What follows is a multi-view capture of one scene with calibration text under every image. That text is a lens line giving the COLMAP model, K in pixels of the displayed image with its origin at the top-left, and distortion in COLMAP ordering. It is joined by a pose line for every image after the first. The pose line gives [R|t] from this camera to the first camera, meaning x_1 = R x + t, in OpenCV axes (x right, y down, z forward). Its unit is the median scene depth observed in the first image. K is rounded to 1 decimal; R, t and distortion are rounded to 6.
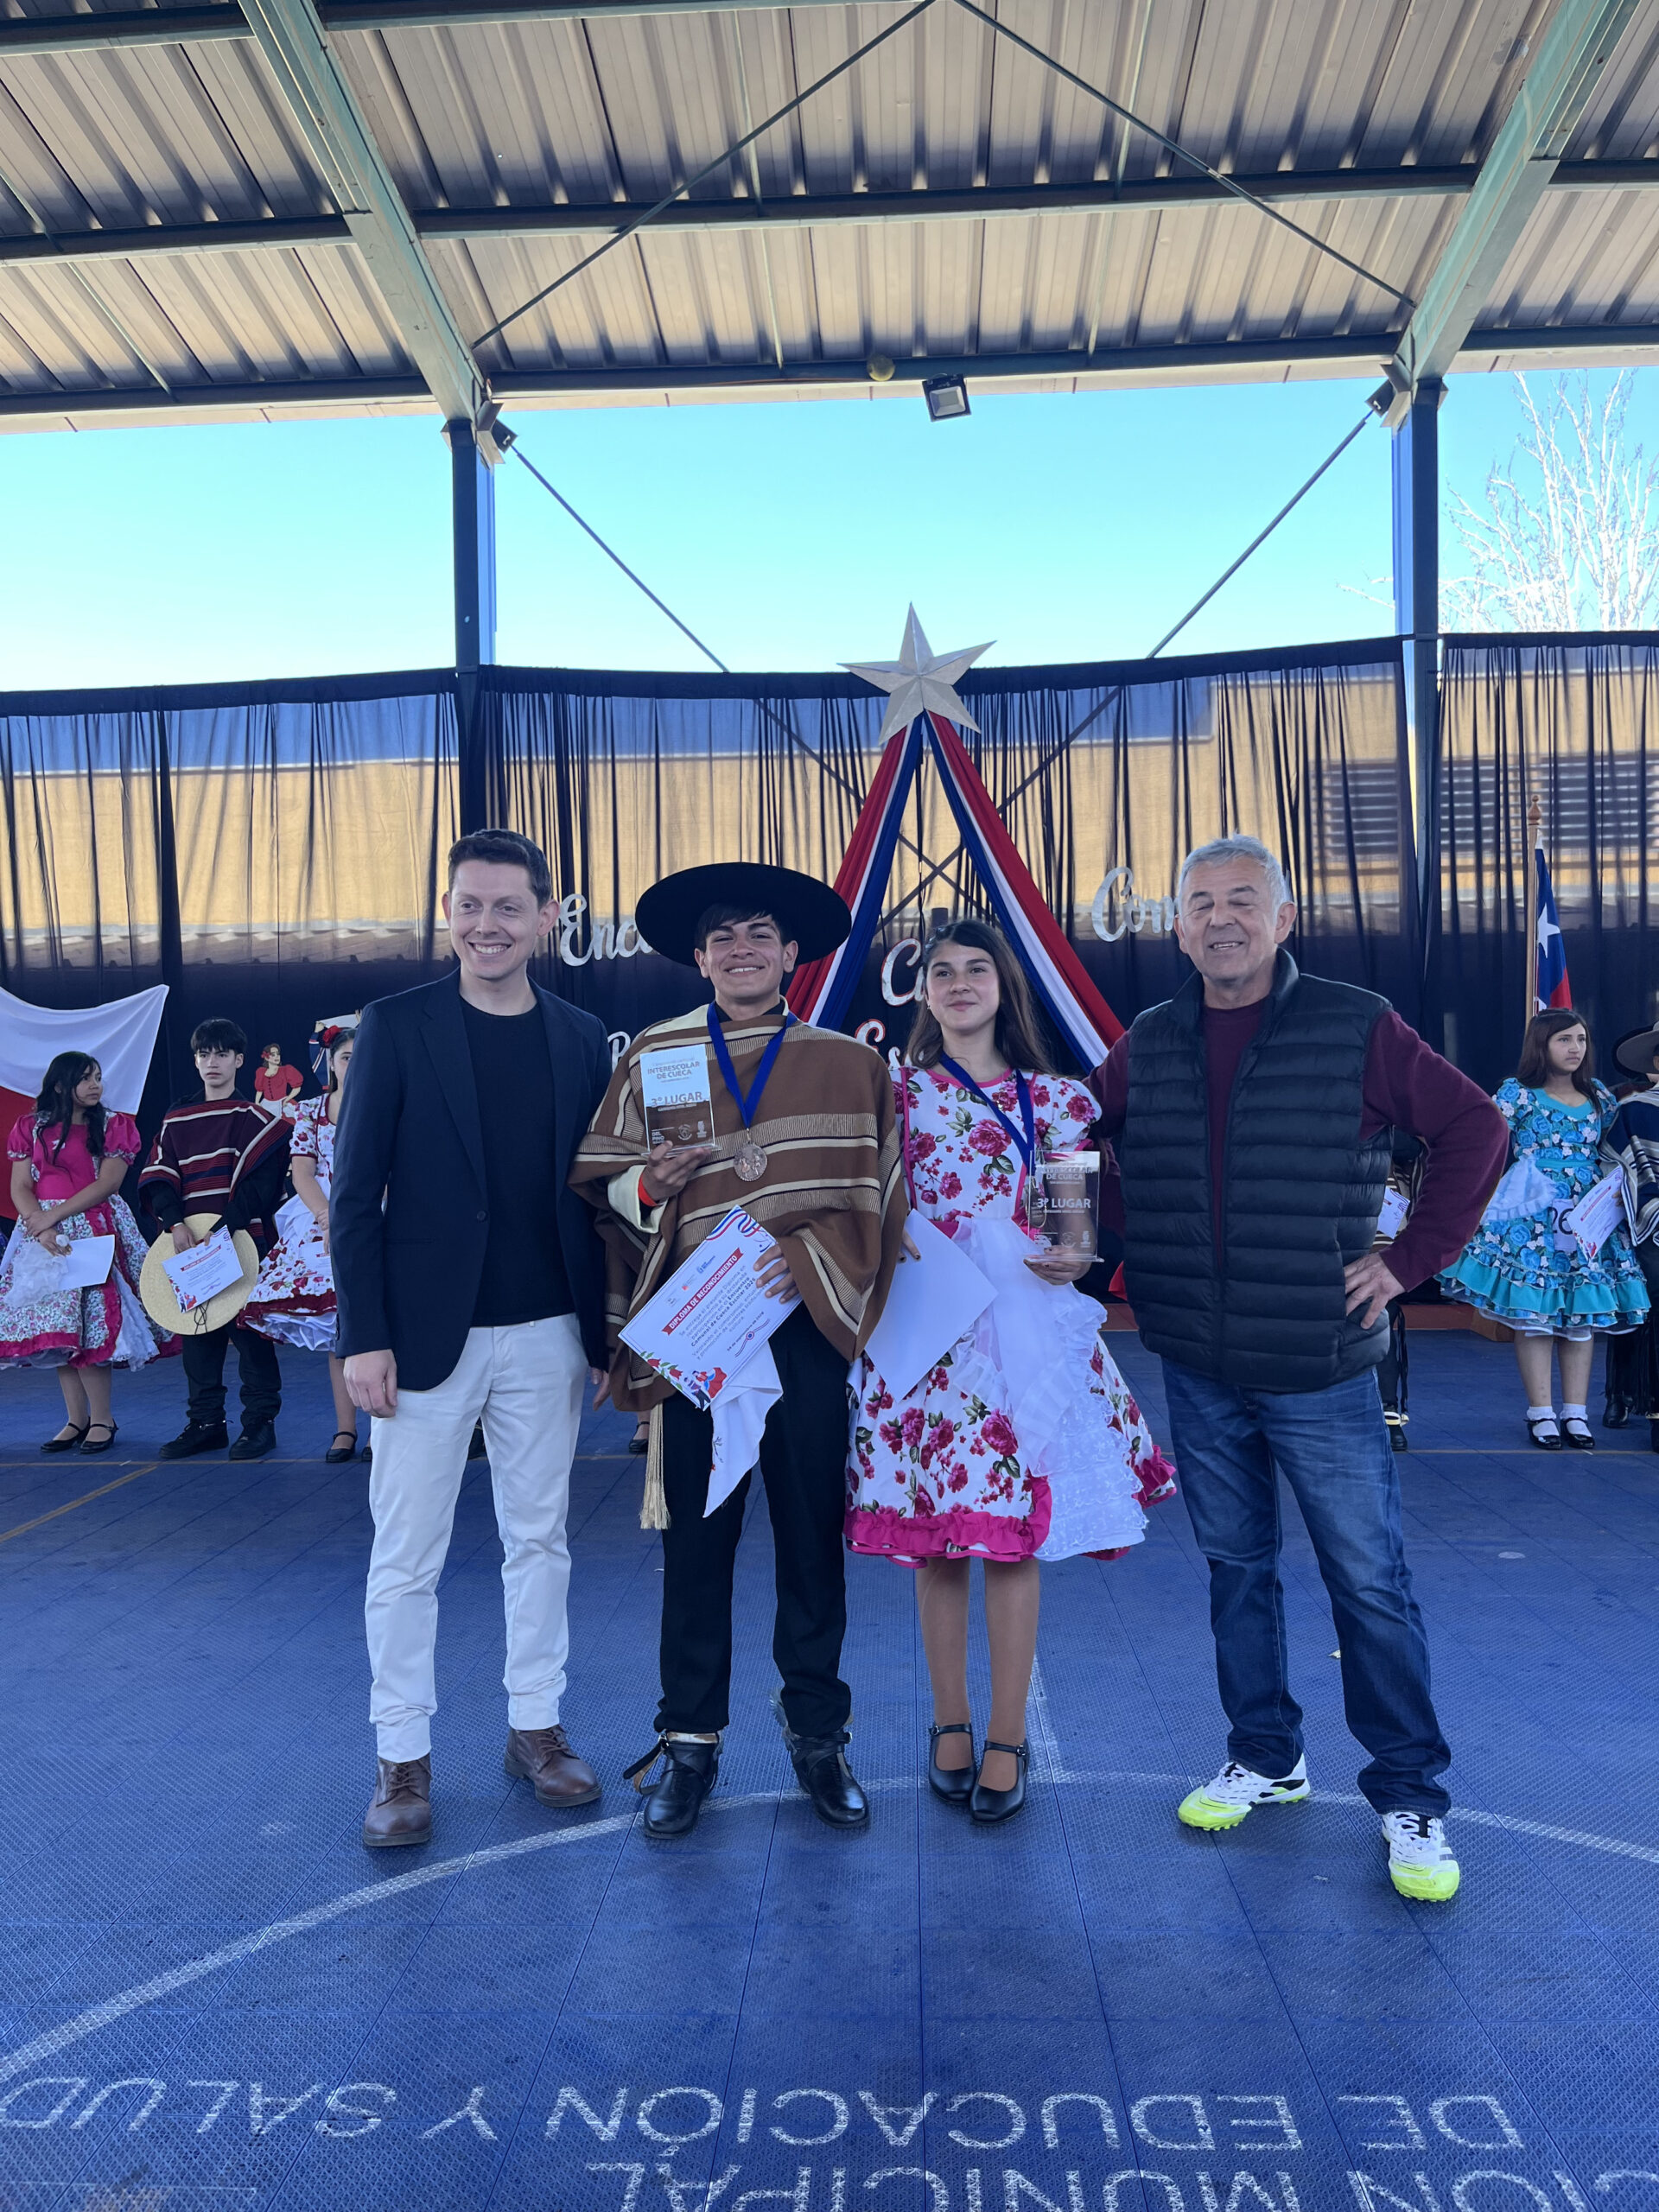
lens RADIAL K [[1659.9, 0, 828.4], [0, 1659.9, 1112.7], [0, 0, 1]] dist [0.054220, -0.066310]
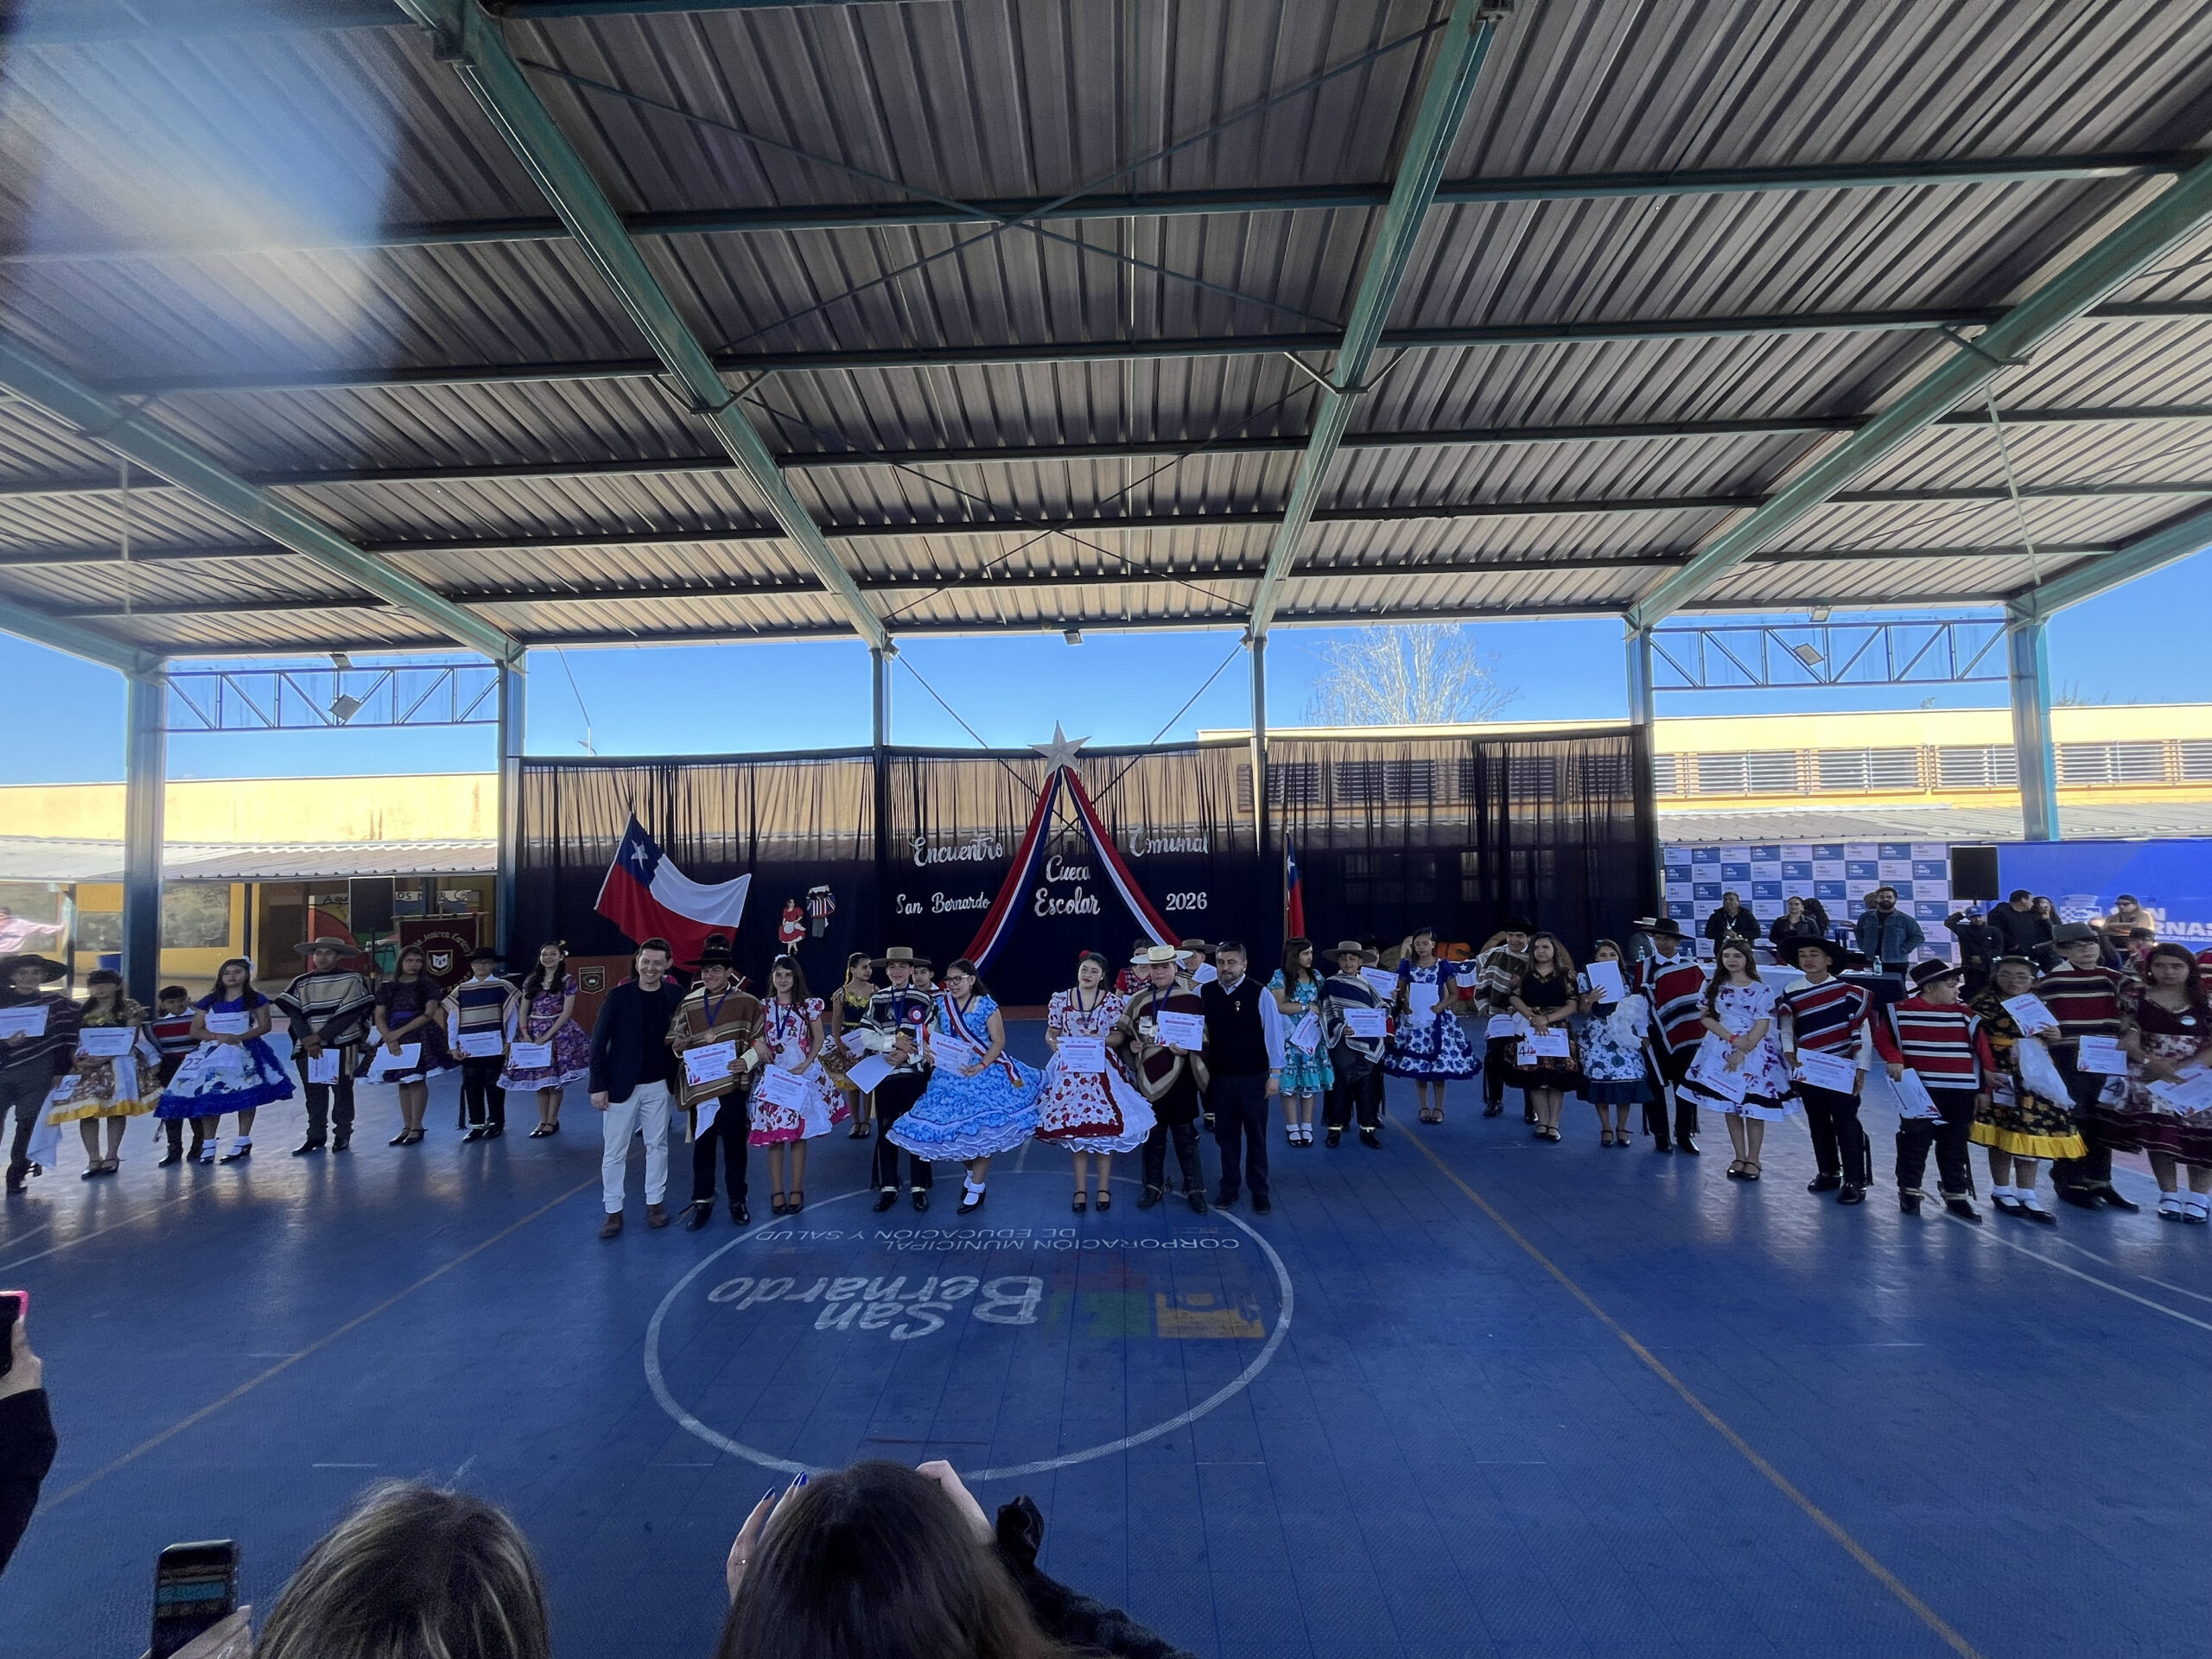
lens RADIAL K [[854.4, 0, 1093.1], [0, 854.4, 837.2], [0, 0, 1]] dist [-0.003968, -0.000465]
pose [[0.999668, -0.001008, 0.025739, 0.070389], [0.002141, 0.999028, -0.044027, -0.076021], [-0.025670, 0.044067, 0.998699, -0.267751]]
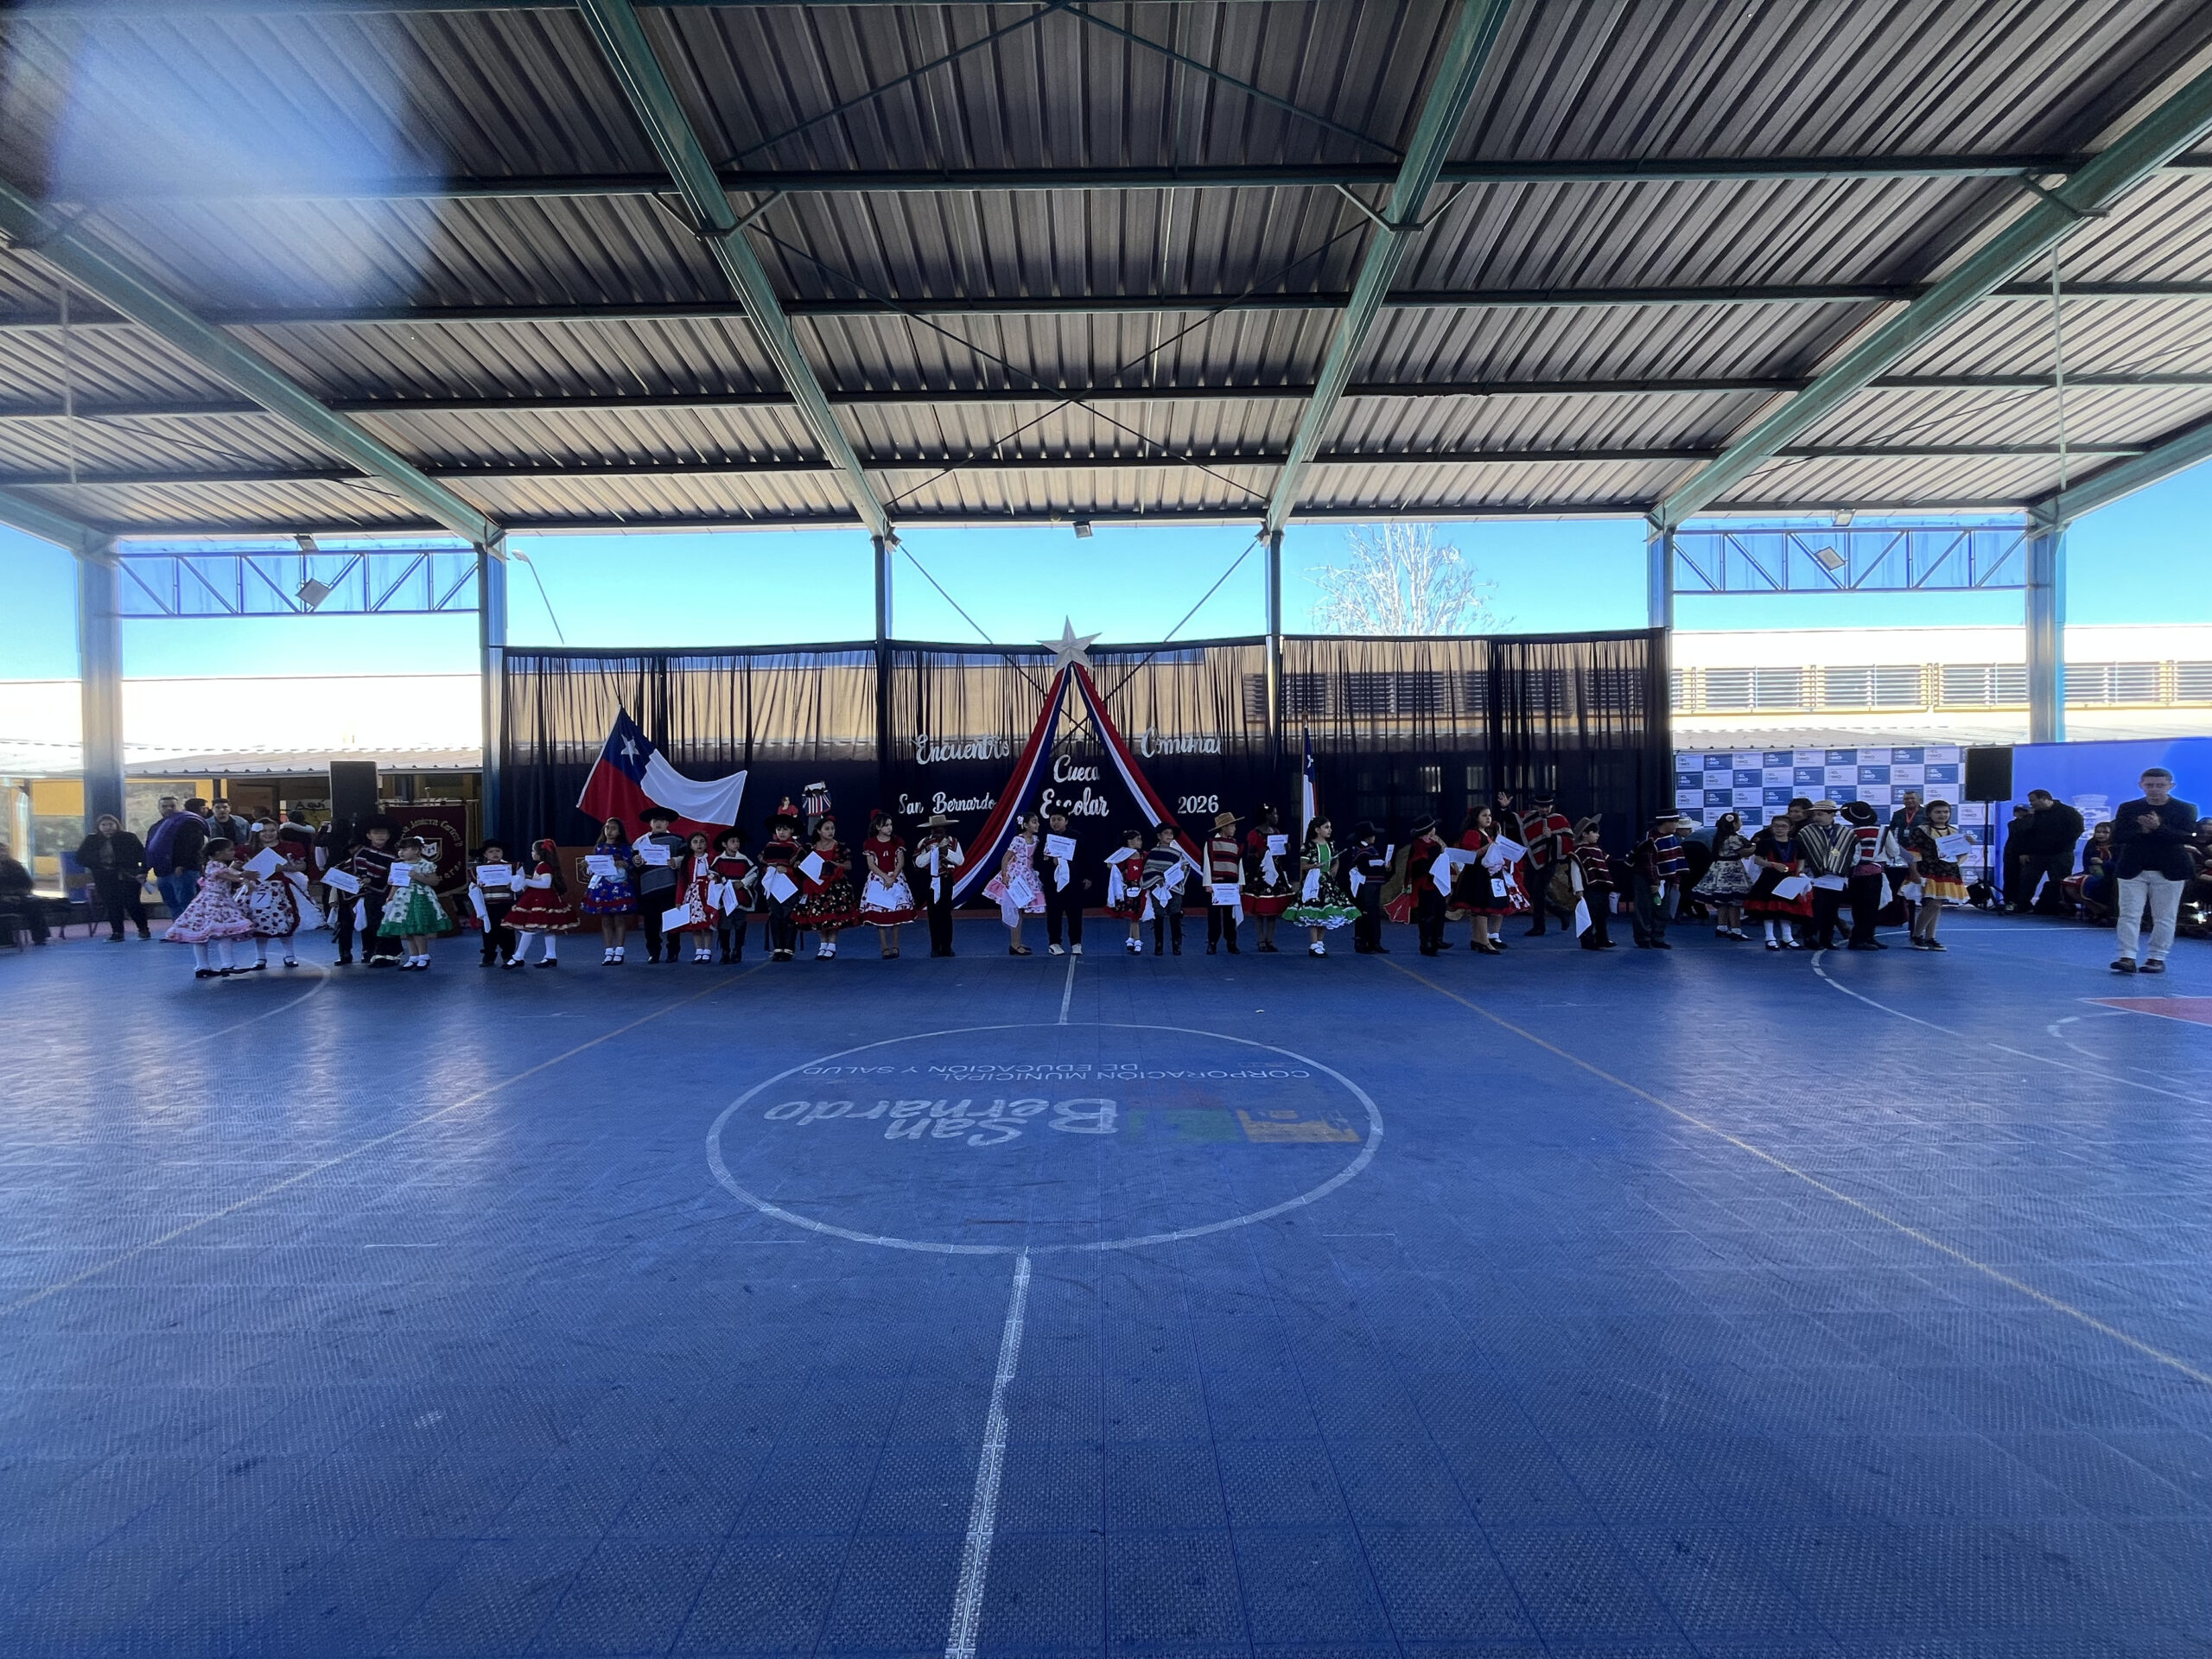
lens RADIAL K [[854.4, 0, 1094.9], [0, 854.4, 830.7], [0, 0, 1]] dist [-0.003968, -0.000465]
pose [[0.998705, 0.005122, 0.050622, 0.029496], [-0.005981, 0.999840, 0.016847, -0.016572], [-0.050528, -0.017128, 0.998576, -0.240162]]
